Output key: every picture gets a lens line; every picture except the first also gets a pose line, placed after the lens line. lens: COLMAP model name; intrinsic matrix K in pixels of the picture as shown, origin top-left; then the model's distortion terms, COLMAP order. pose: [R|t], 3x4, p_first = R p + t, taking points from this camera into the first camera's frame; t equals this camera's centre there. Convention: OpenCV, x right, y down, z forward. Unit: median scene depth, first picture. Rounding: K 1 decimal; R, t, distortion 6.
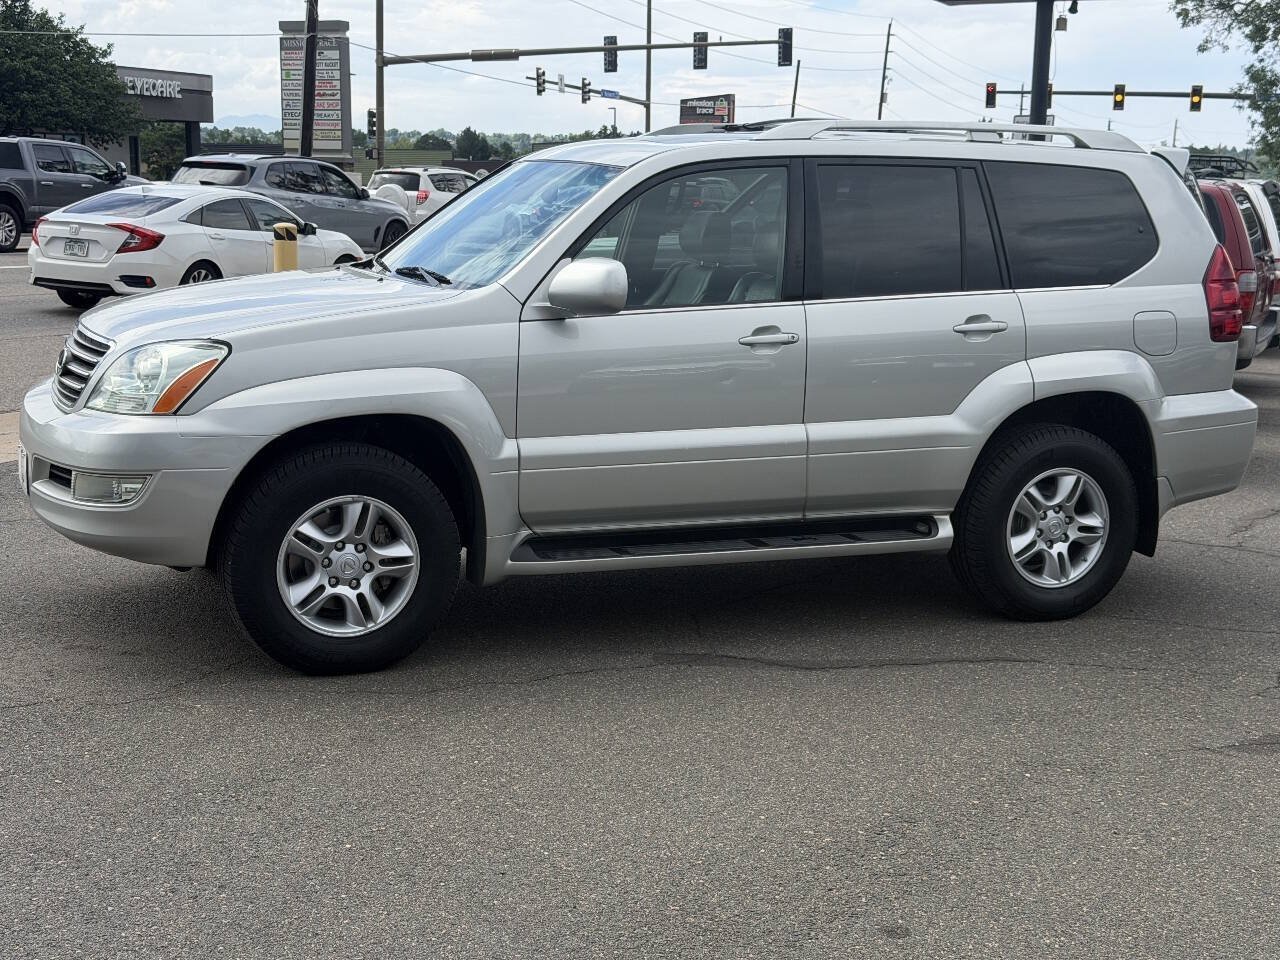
lens RADIAL K [[1781.6, 0, 640.0], [0, 1781.6, 480.0], [0, 0, 1]] dist [0.207228, -0.465807]
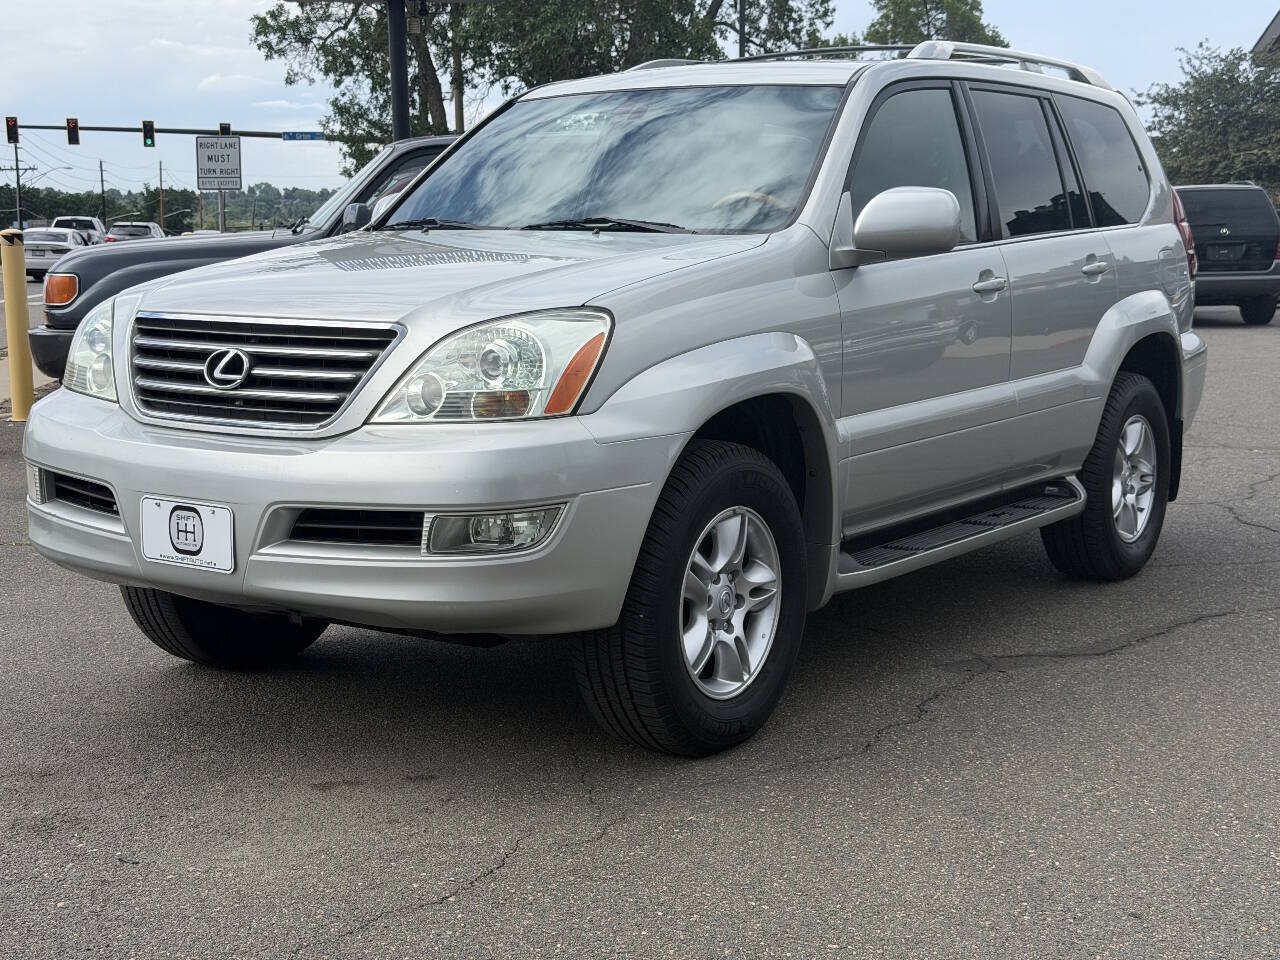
lens RADIAL K [[1802.2, 0, 642.8], [0, 1802.2, 475.5], [0, 0, 1]] dist [0.132732, -0.048735]
pose [[0.849112, -0.103090, 0.518056, -0.489064], [0.117560, 0.993054, 0.004926, -0.010593], [-0.514965, 0.056720, 0.855333, 0.314614]]
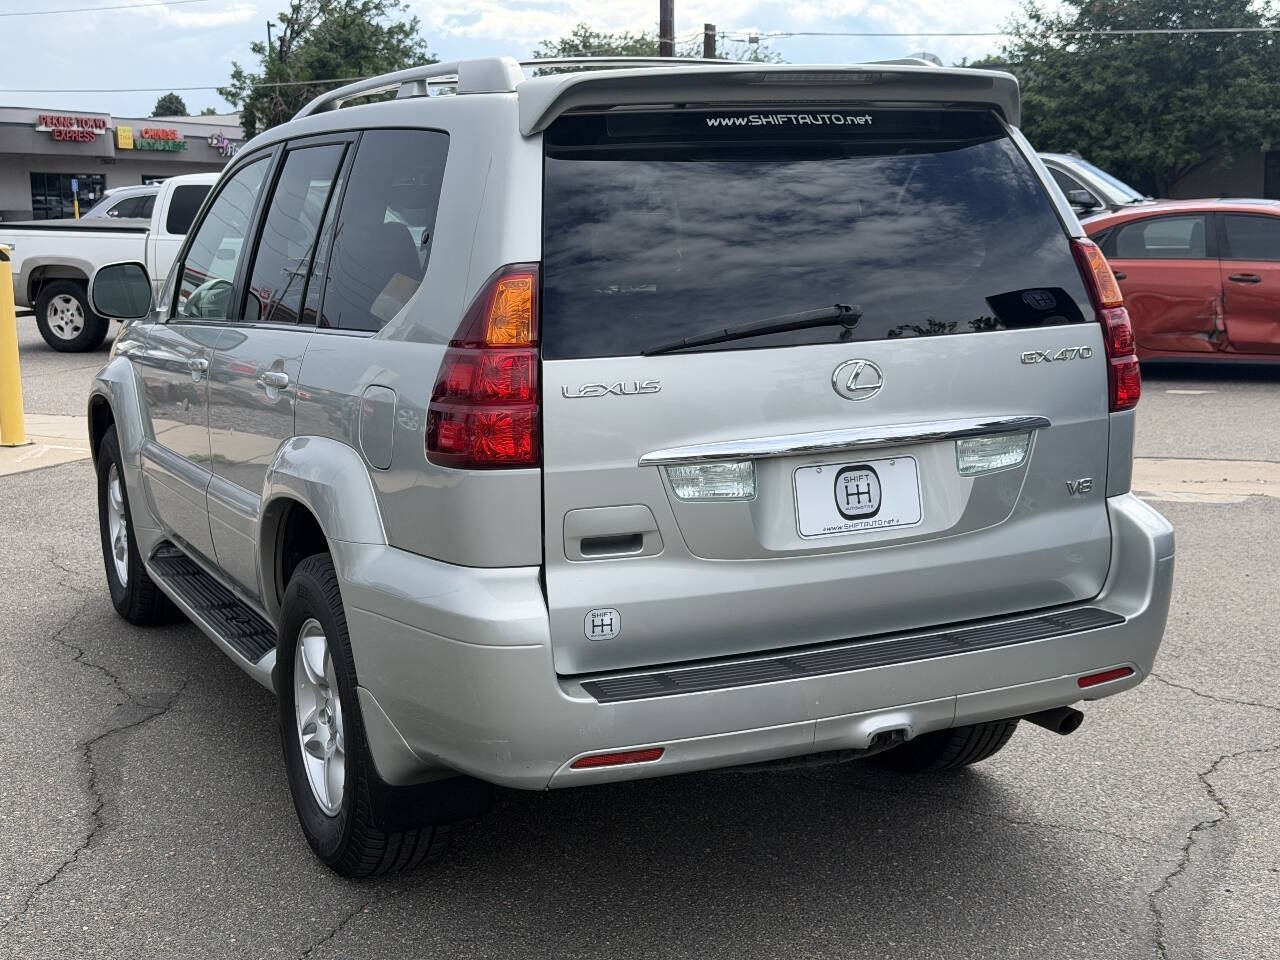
lens RADIAL K [[1781.6, 0, 640.0], [0, 1781.6, 480.0], [0, 0, 1]] dist [0.207228, -0.465807]
pose [[0.025211, 0.129359, -0.991277, 0.843793], [-0.147270, 0.981254, 0.124306, -0.147426], [0.988775, 0.142852, 0.043789, 1.078571]]
